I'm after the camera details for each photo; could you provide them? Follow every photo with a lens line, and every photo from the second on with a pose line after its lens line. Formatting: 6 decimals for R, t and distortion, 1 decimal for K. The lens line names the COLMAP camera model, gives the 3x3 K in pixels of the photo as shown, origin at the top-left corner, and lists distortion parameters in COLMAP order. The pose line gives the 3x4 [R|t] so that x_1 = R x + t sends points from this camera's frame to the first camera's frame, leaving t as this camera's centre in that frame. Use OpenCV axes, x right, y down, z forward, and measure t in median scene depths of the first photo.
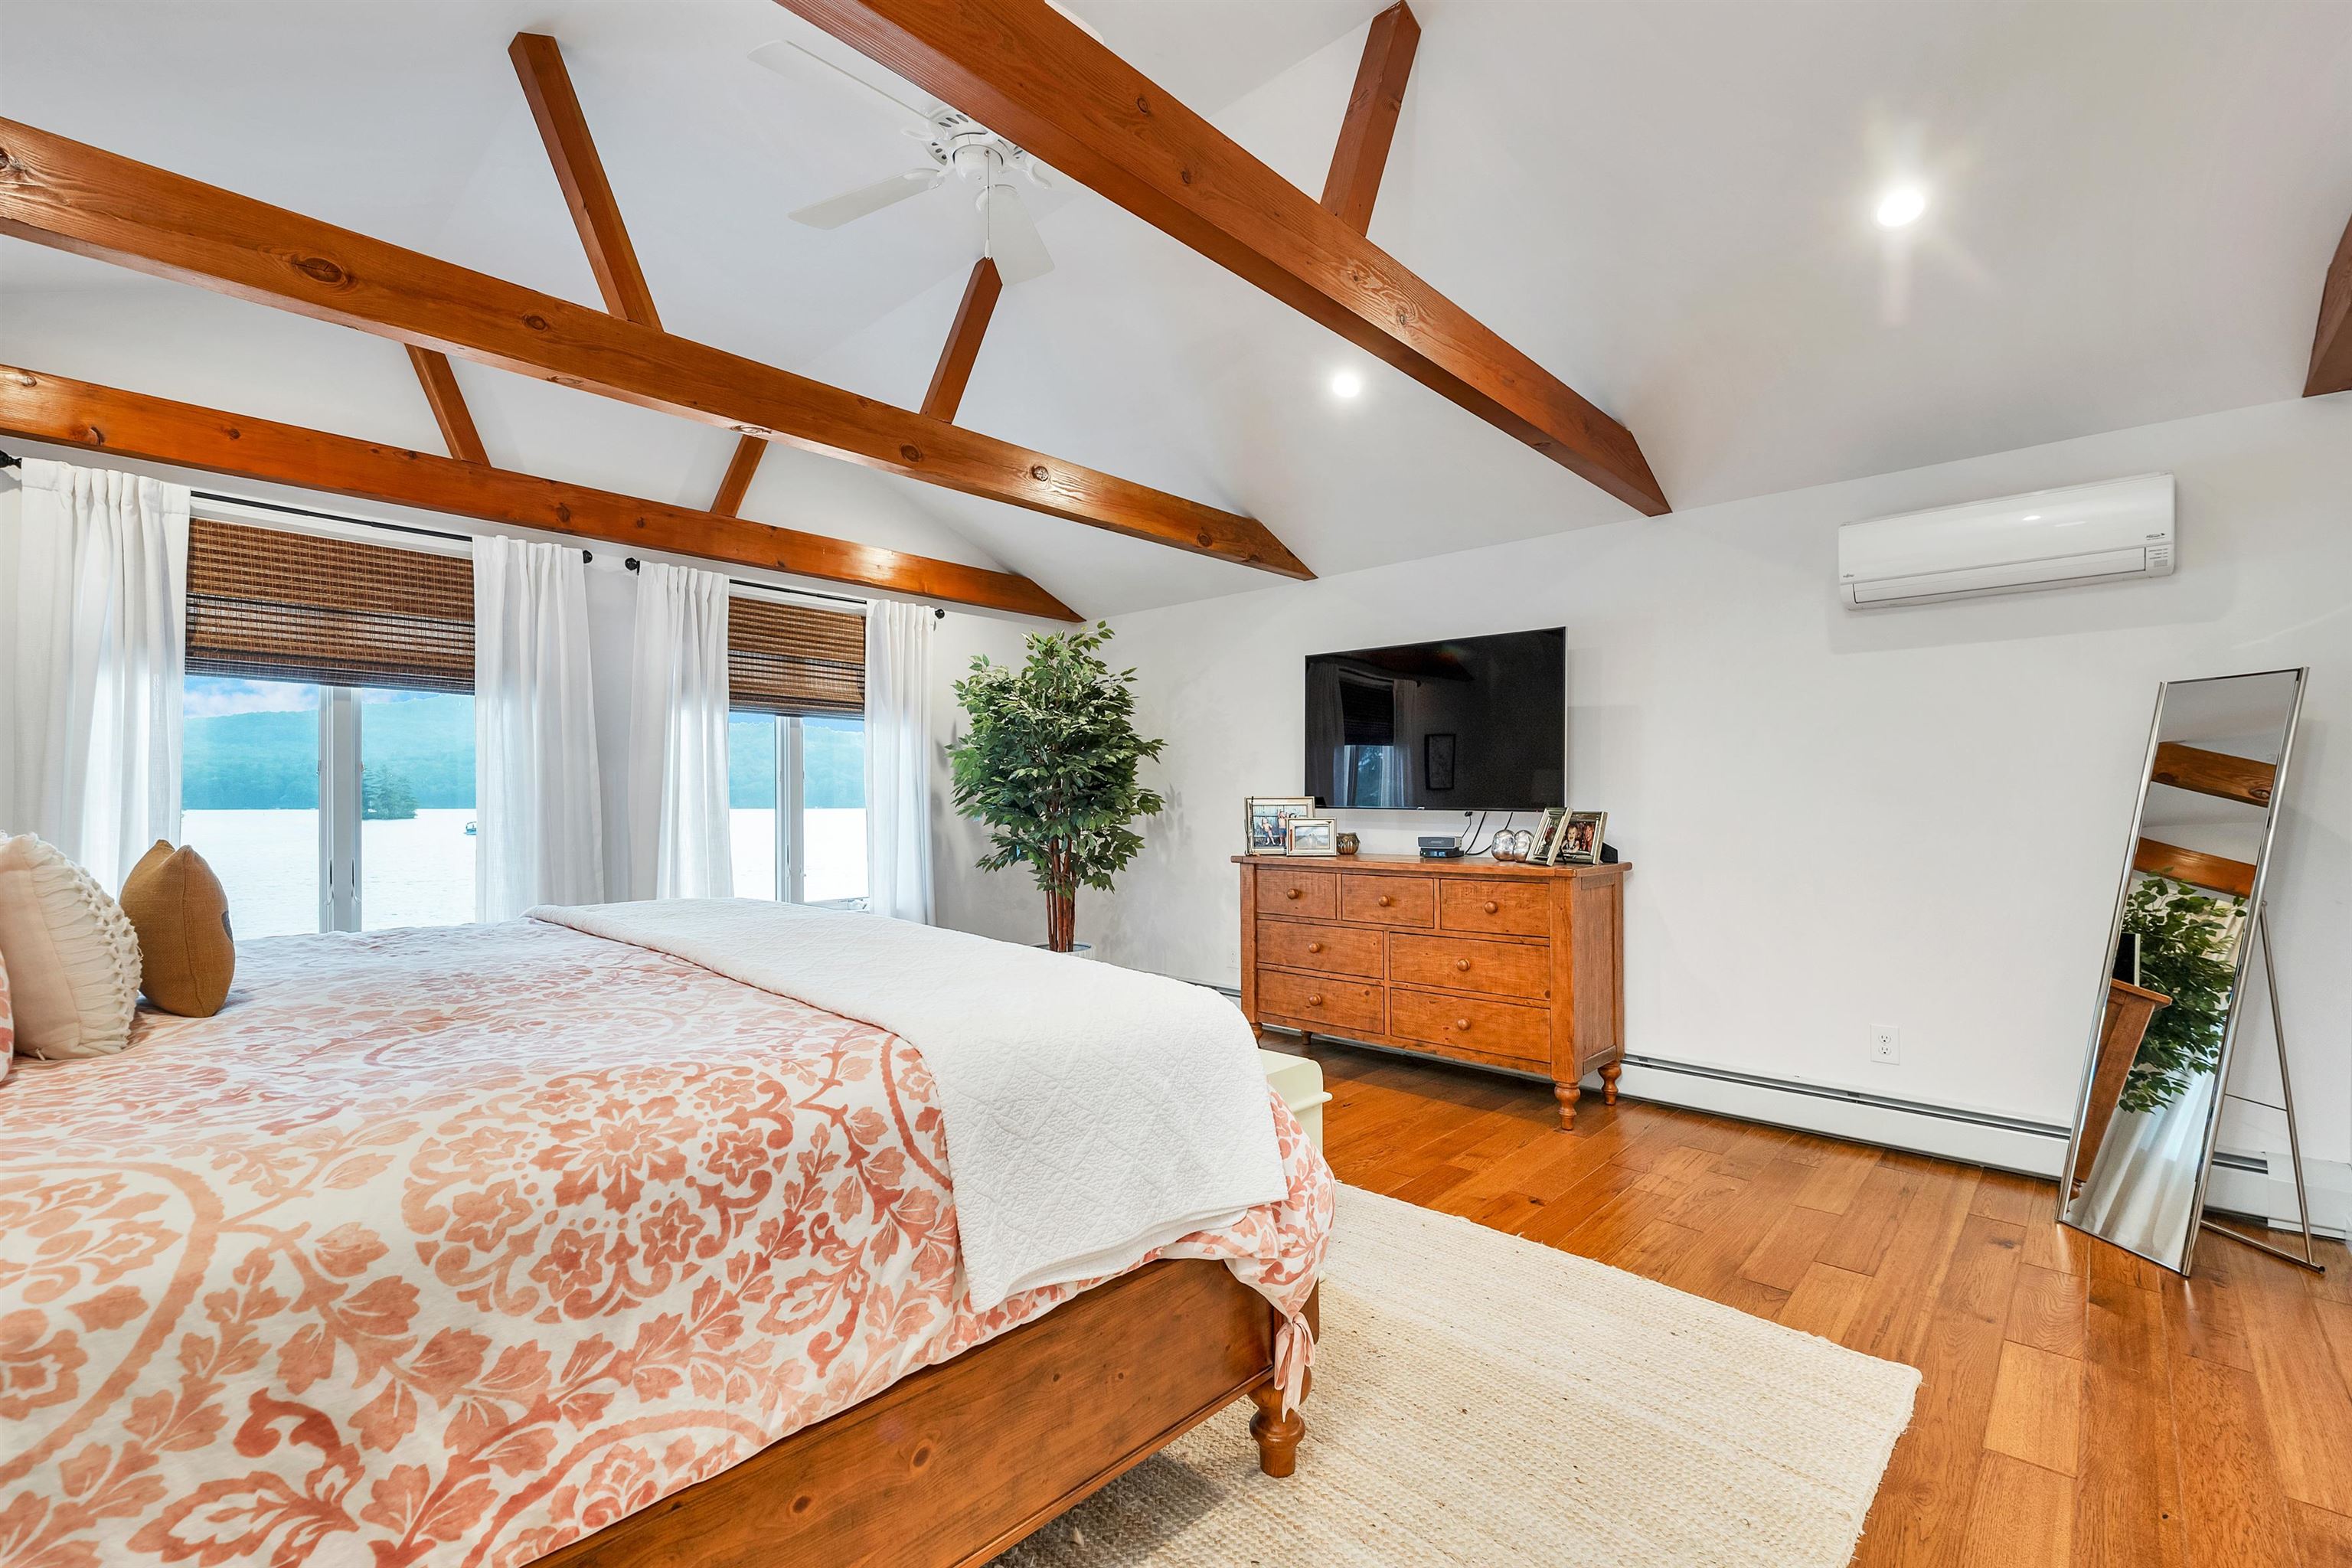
lens RADIAL K [[968.8, 0, 1168.7], [0, 968.8, 790.8], [0, 0, 1]] dist [0.005633, -0.000417]
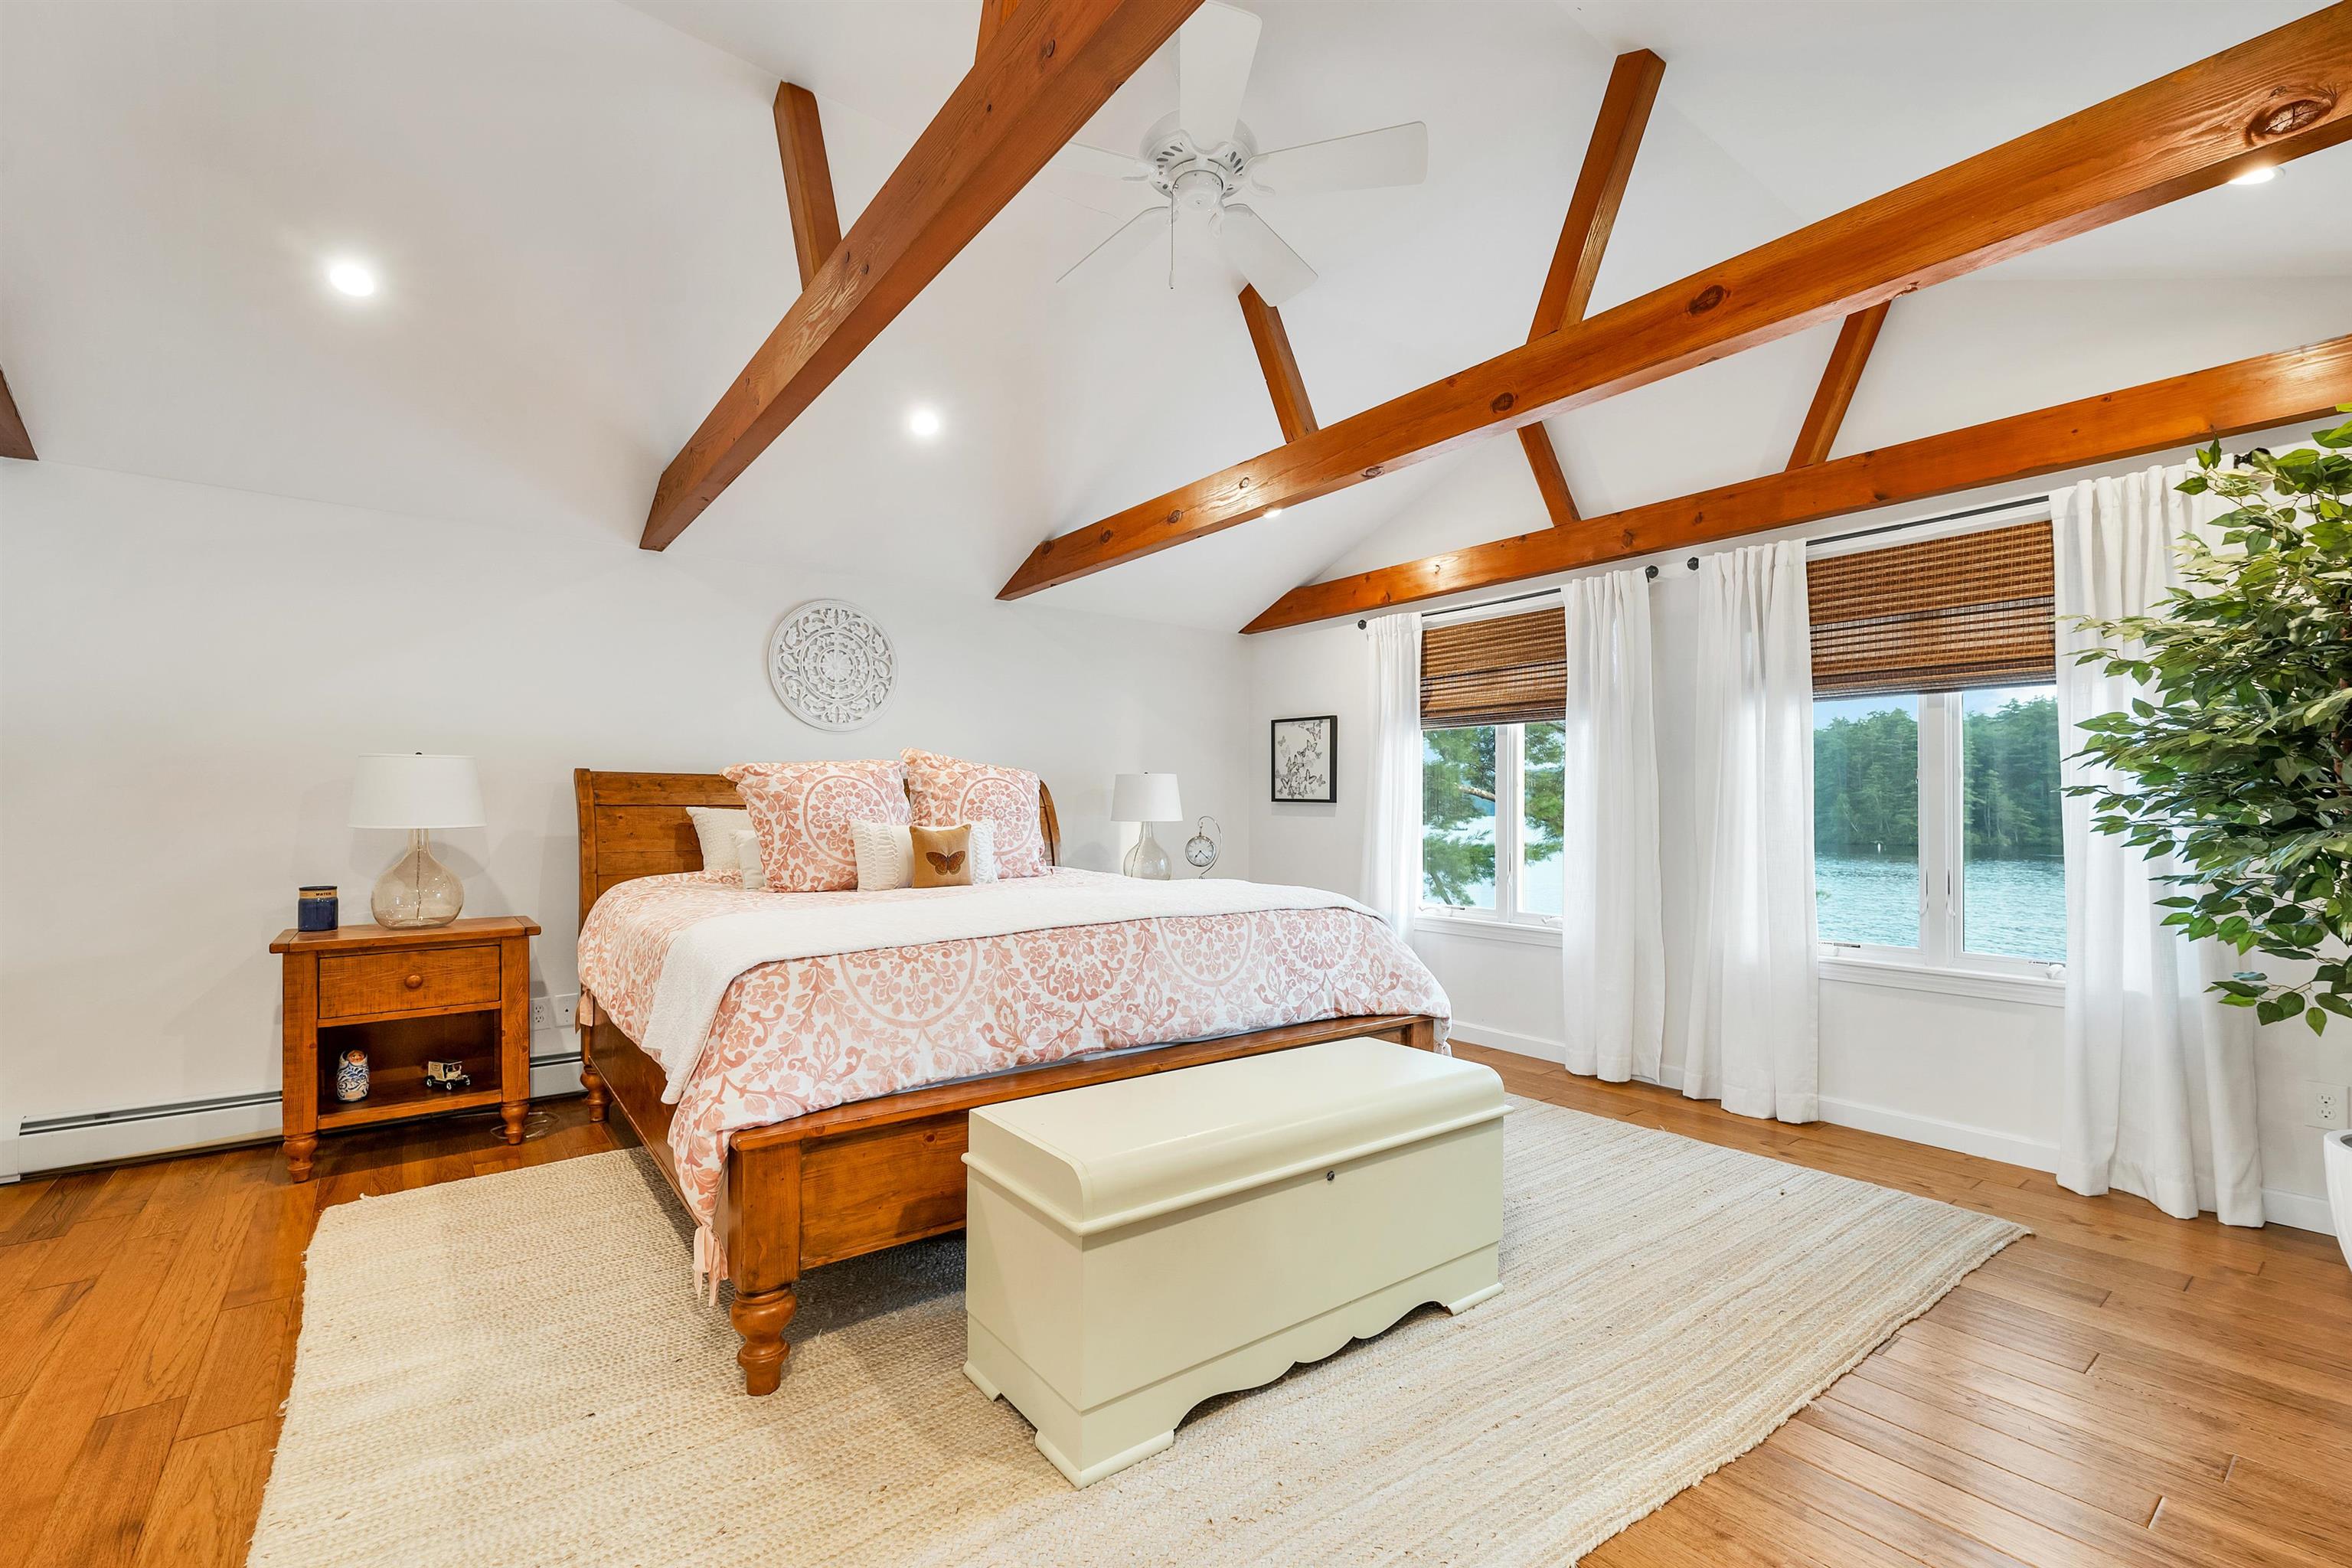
lens RADIAL K [[968.8, 0, 1169.3], [0, 968.8, 793.8], [0, 0, 1]] dist [0.005633, -0.000417]
pose [[-0.196943, 0.000460, -0.980415, 0.486928], [0.007626, 0.999970, -0.001063, -0.007374], [0.980385, -0.007686, -0.196941, 0.663787]]
